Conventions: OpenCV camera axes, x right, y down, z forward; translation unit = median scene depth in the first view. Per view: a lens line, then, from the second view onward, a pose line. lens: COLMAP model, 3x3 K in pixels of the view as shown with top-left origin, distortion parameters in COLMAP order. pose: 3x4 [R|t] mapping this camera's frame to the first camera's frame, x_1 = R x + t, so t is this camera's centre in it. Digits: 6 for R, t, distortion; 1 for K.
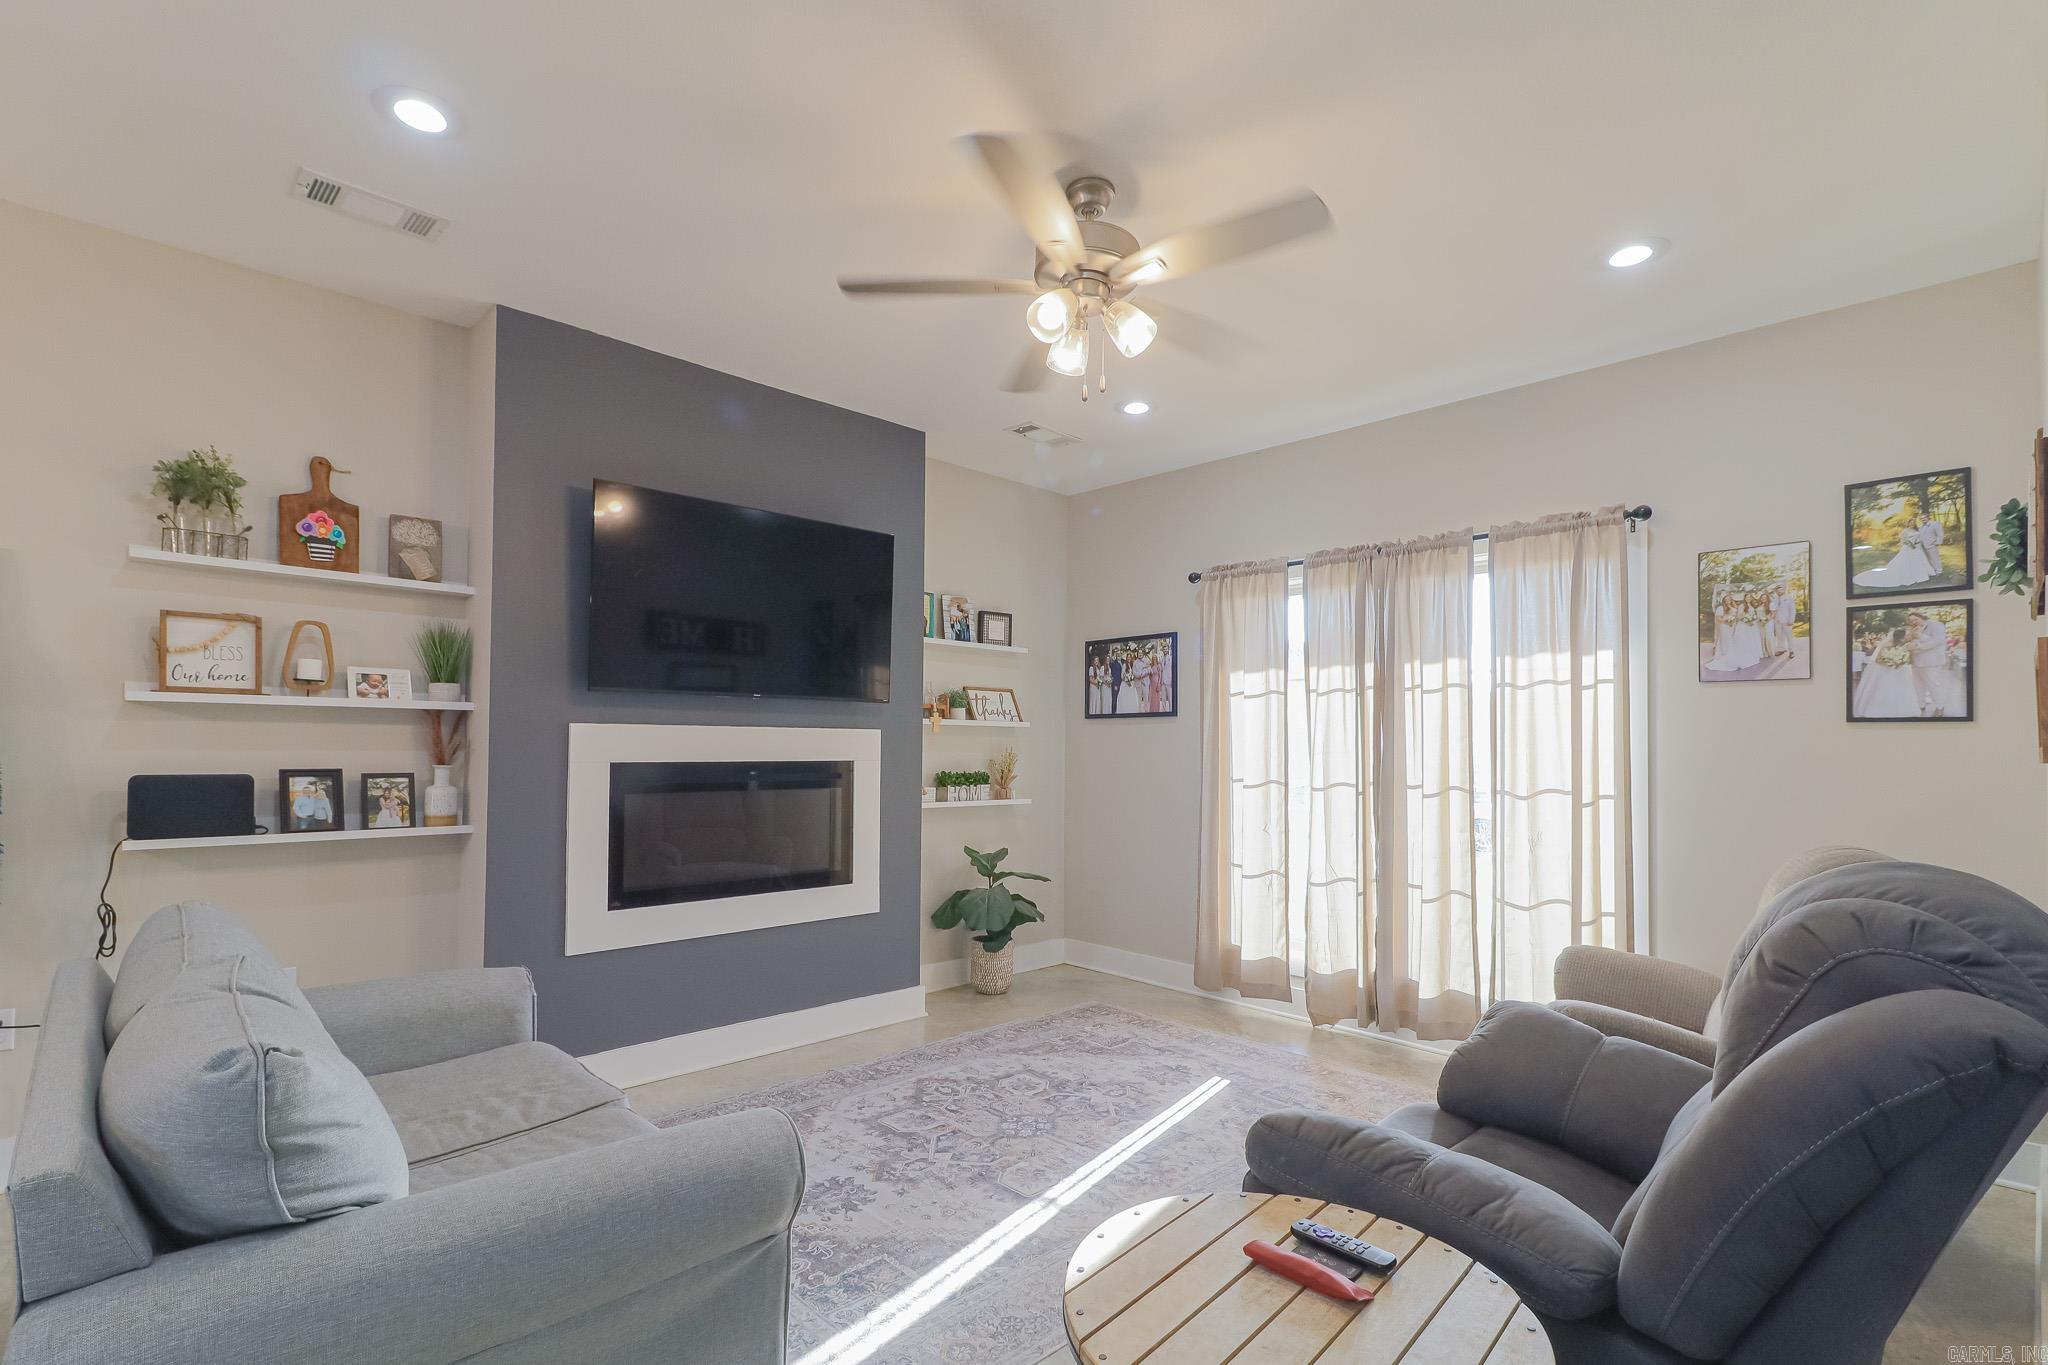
lens RADIAL K [[942.2, 0, 1064.8], [0, 942.2, 726.4], [0, 0, 1]] dist [0.001200, -0.000506]
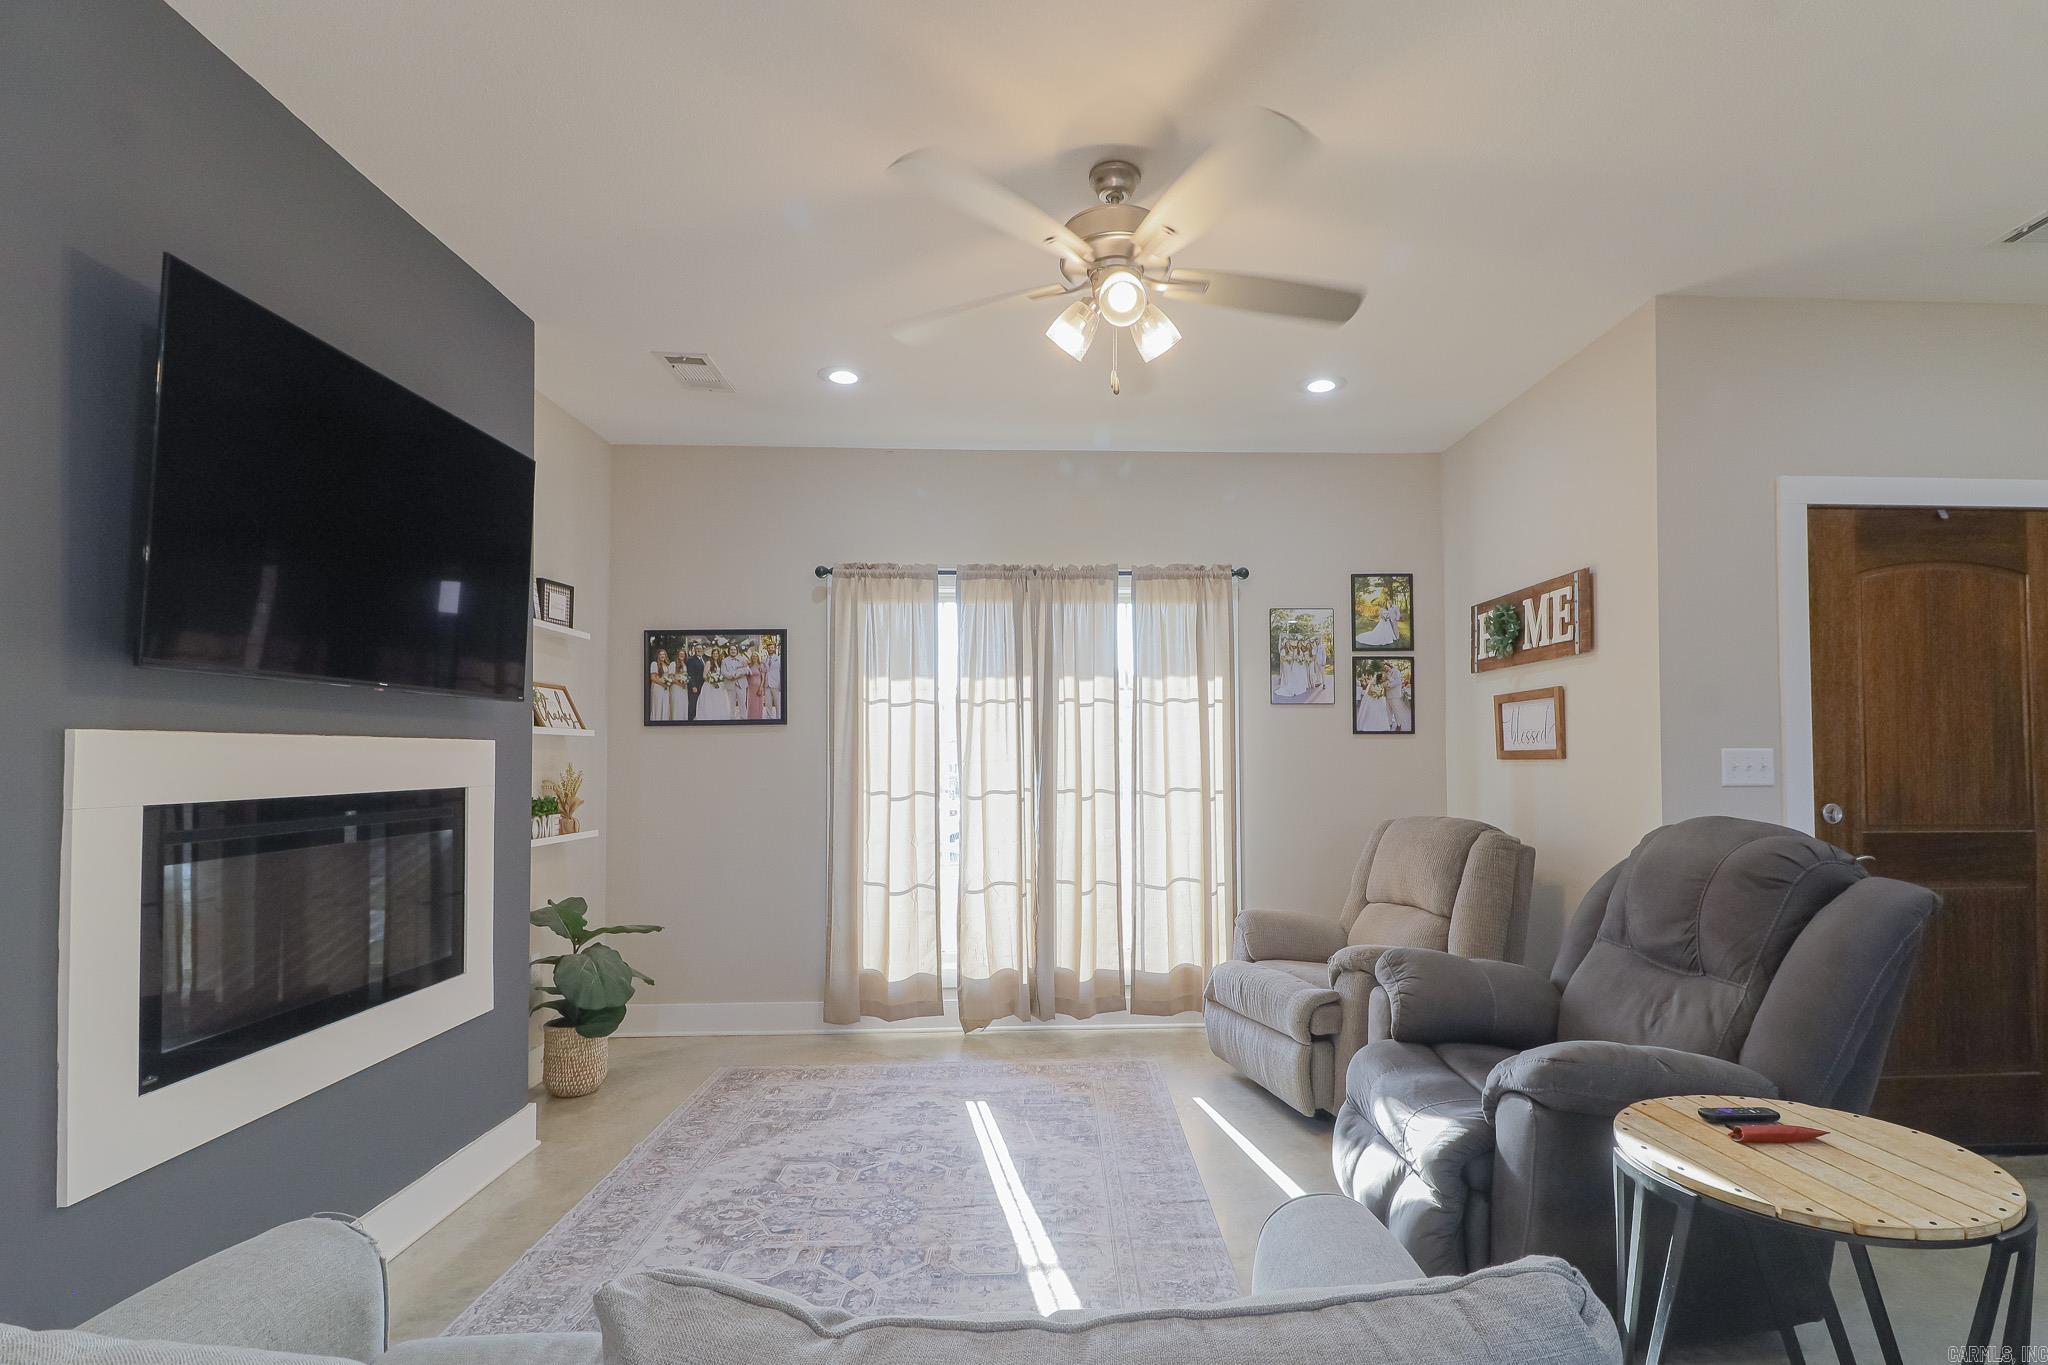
lens RADIAL K [[983.7, 0, 992.8], [0, 983.7, 724.5], [0, 0, 1]] dist [0.017051, -0.014958]
pose [[0.679344, 0.010163, 0.733750, -0.512475], [-0.002112, 0.999927, -0.011895, 0.000018], [-0.733817, 0.006531, 0.679315, 0.271515]]
